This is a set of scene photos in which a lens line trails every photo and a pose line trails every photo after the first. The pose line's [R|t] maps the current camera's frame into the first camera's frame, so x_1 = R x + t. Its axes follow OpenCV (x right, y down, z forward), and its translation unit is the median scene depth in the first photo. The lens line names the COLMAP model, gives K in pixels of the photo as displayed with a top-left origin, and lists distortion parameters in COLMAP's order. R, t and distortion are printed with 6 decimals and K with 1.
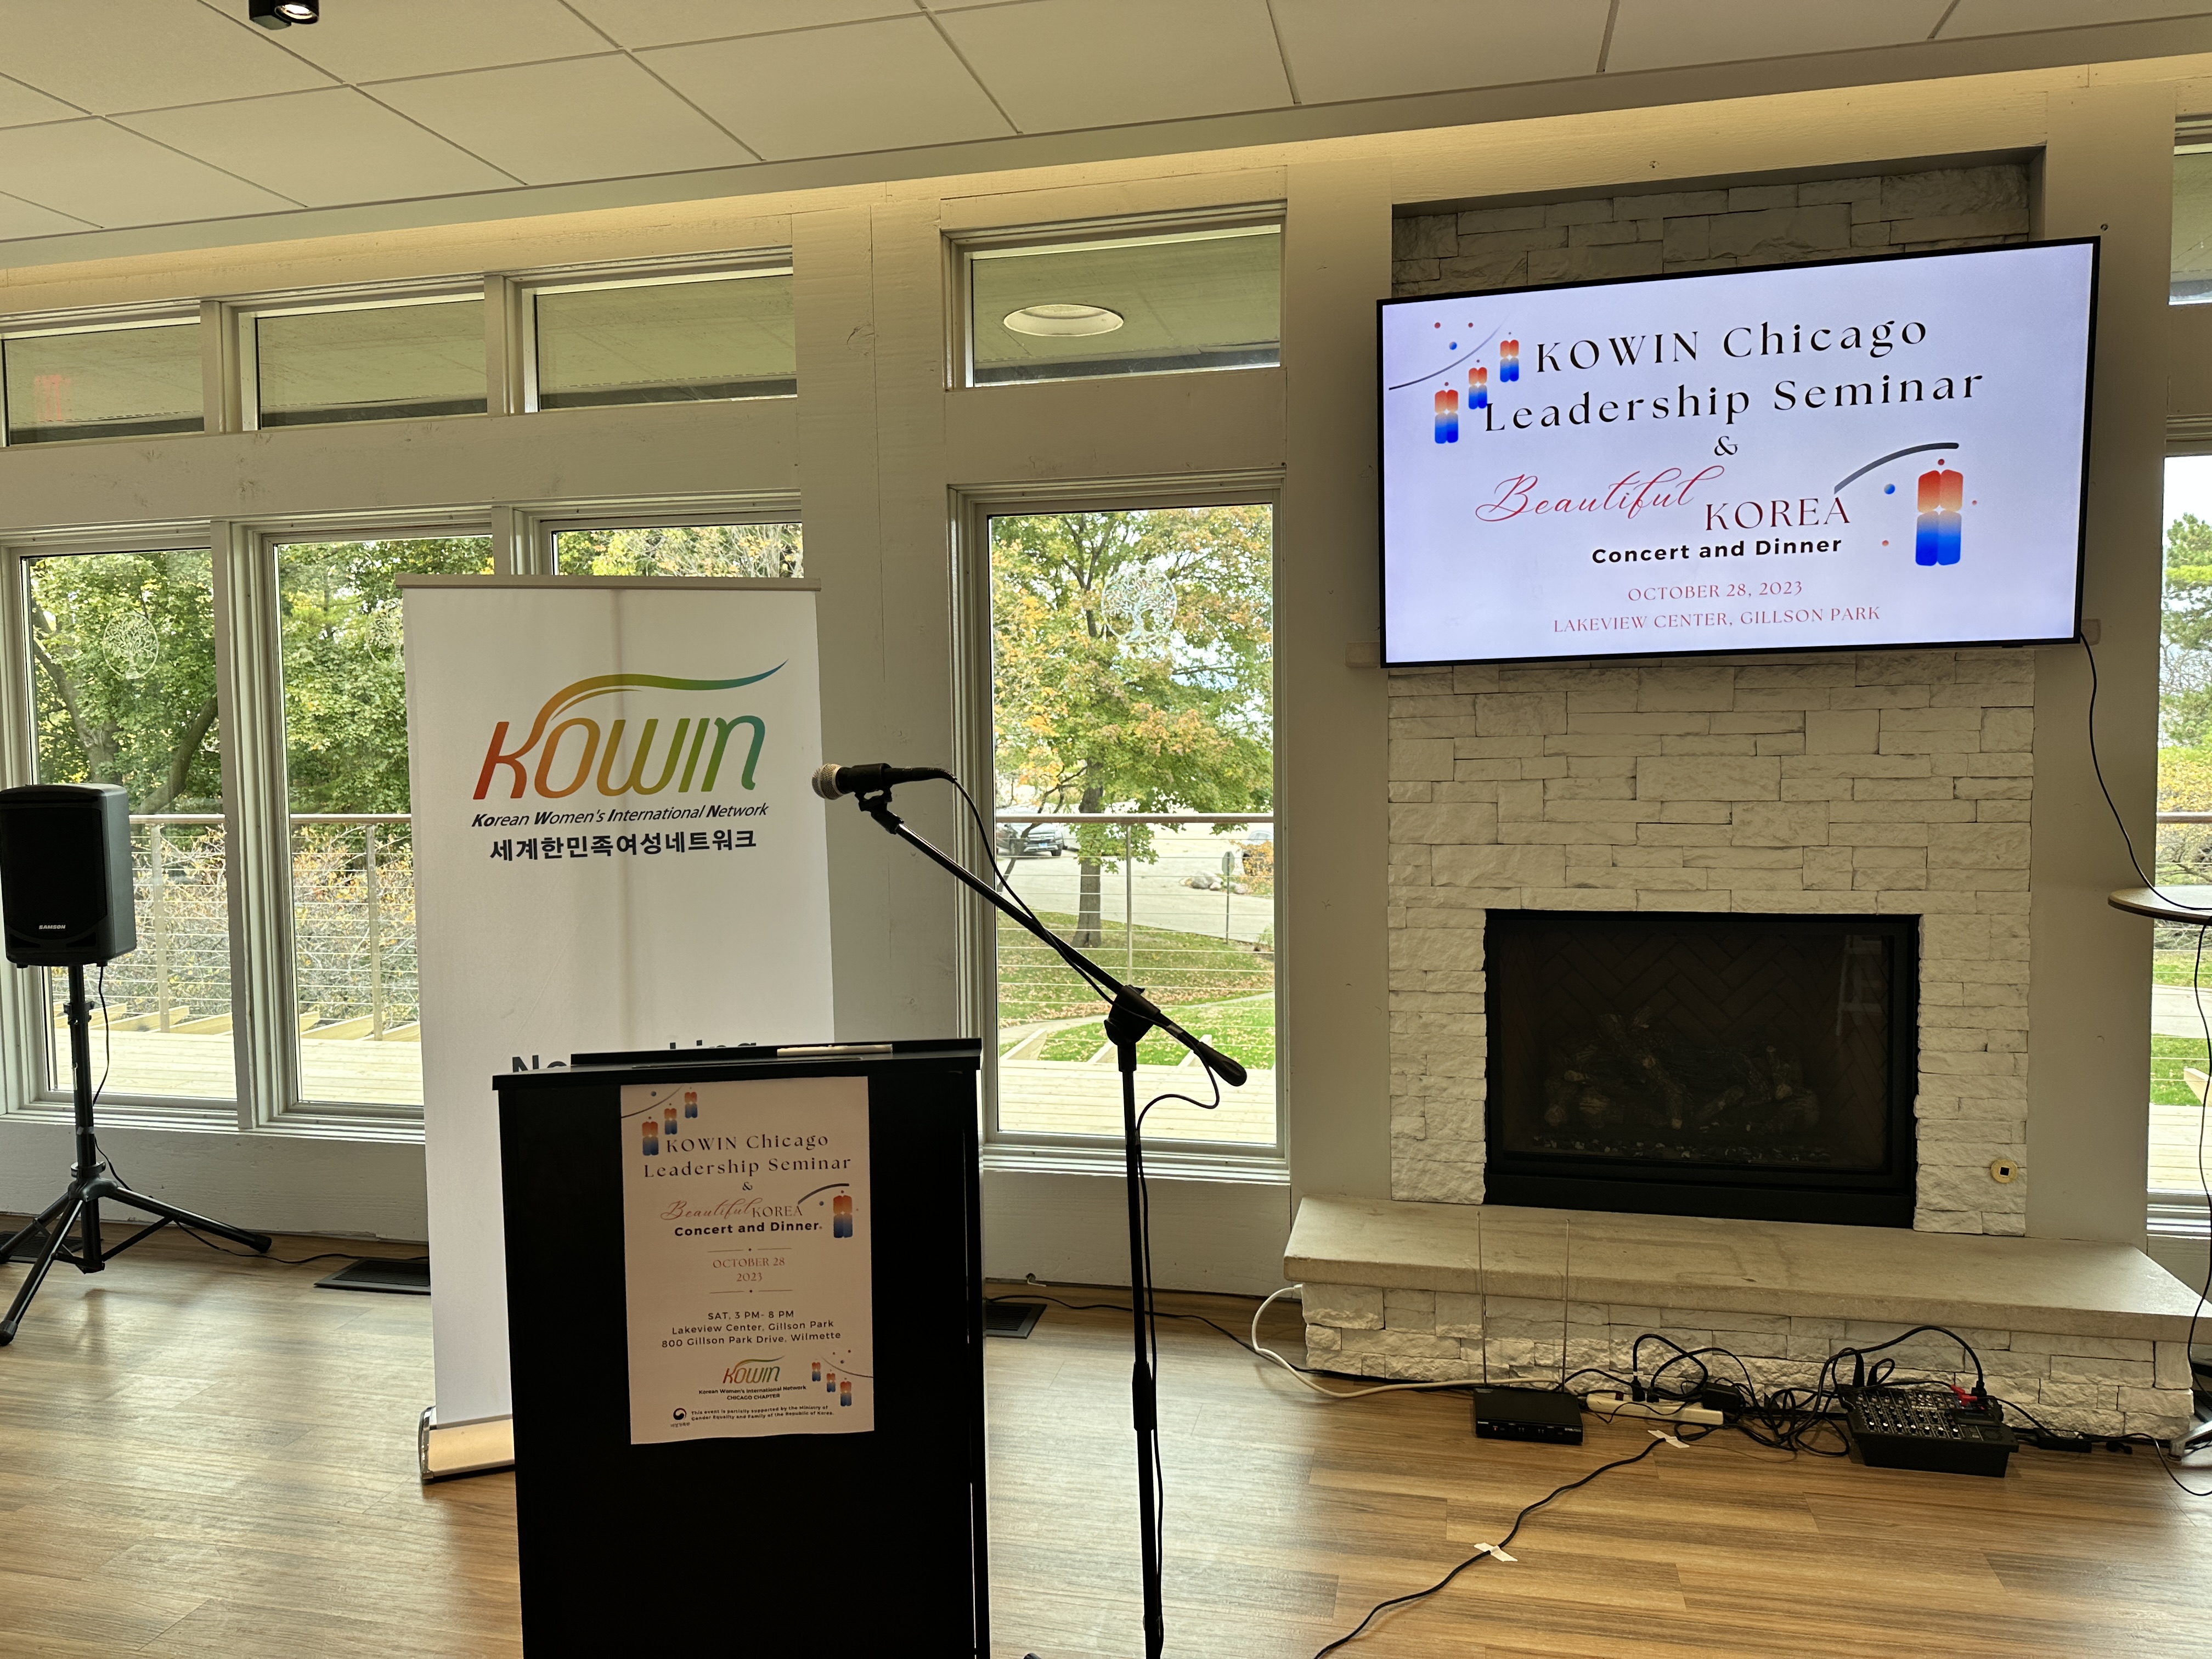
lens RADIAL K [[1541.4, 0, 1069.4], [0, 1541.4, 826.8], [0, 0, 1]] dist [0.060007, -0.004031]
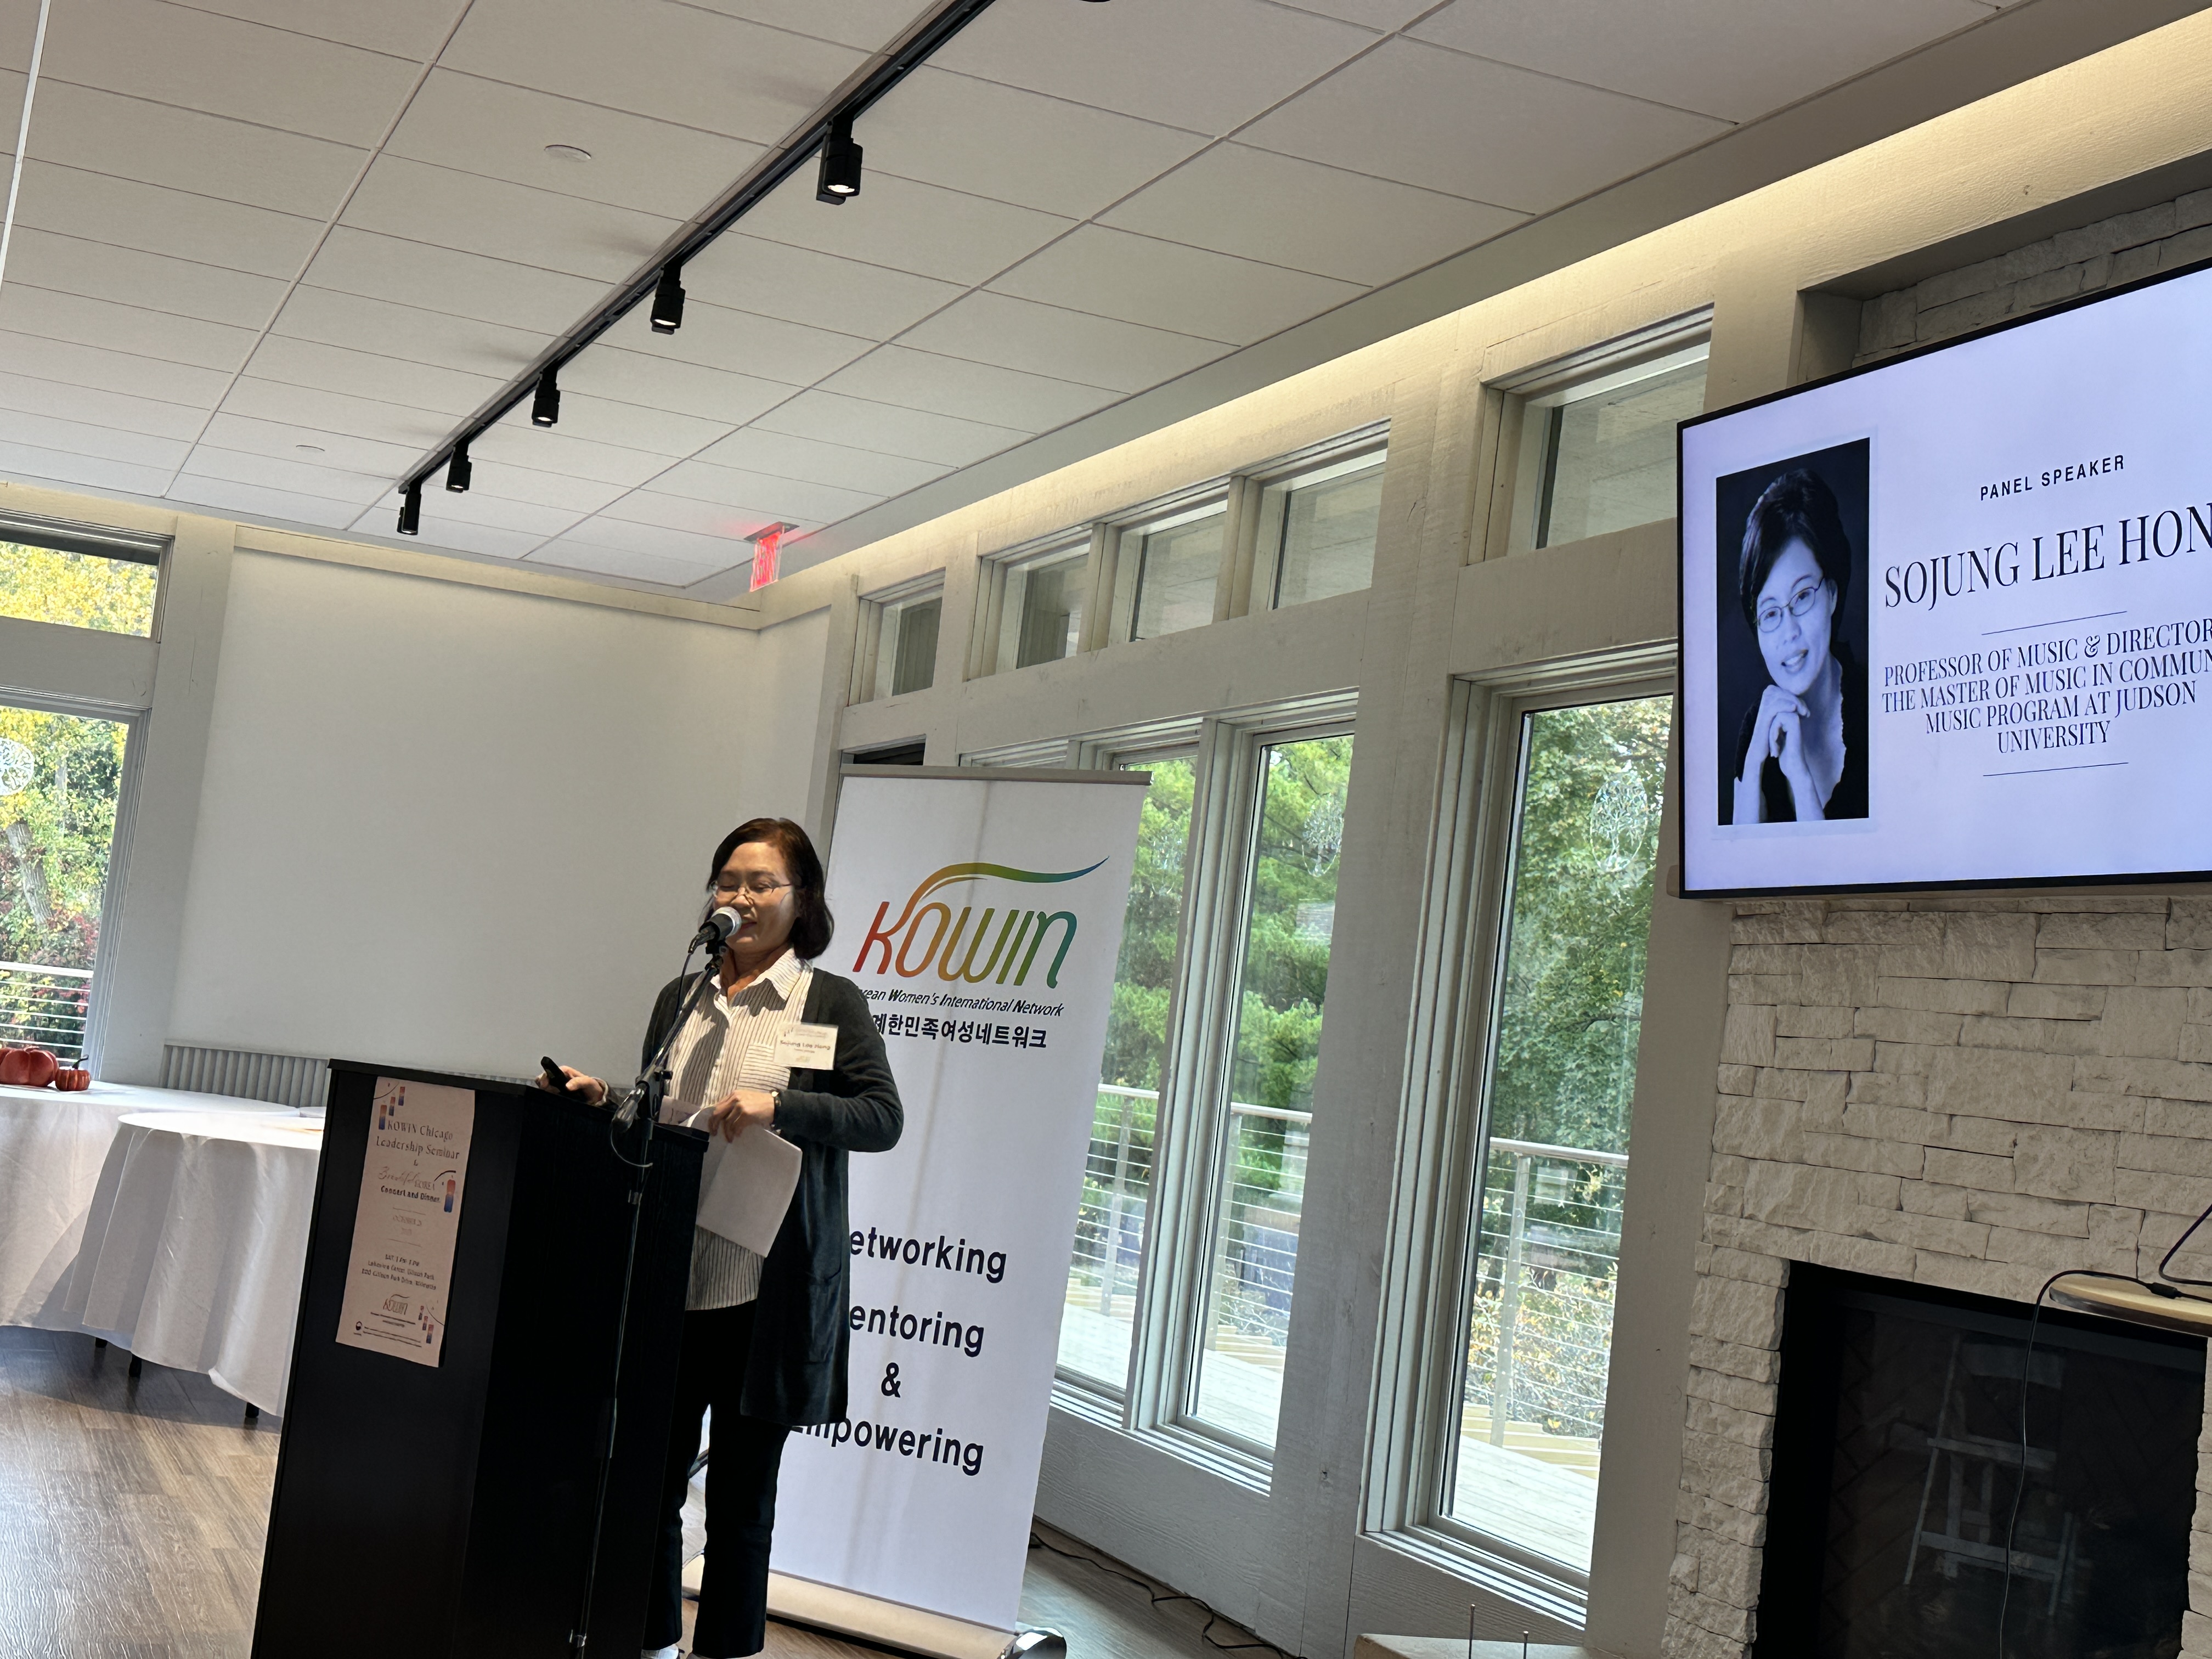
lens RADIAL K [[3003.2, 0, 1106.0], [0, 3003.2, 820.5], [0, 0, 1]] dist [0.113780, 0.000000]
pose [[0.559325, 0.010720, -0.828879, 1.268184], [-0.177890, 0.978173, -0.107390, 0.063957], [0.809636, 0.207515, 0.549024, -0.008632]]
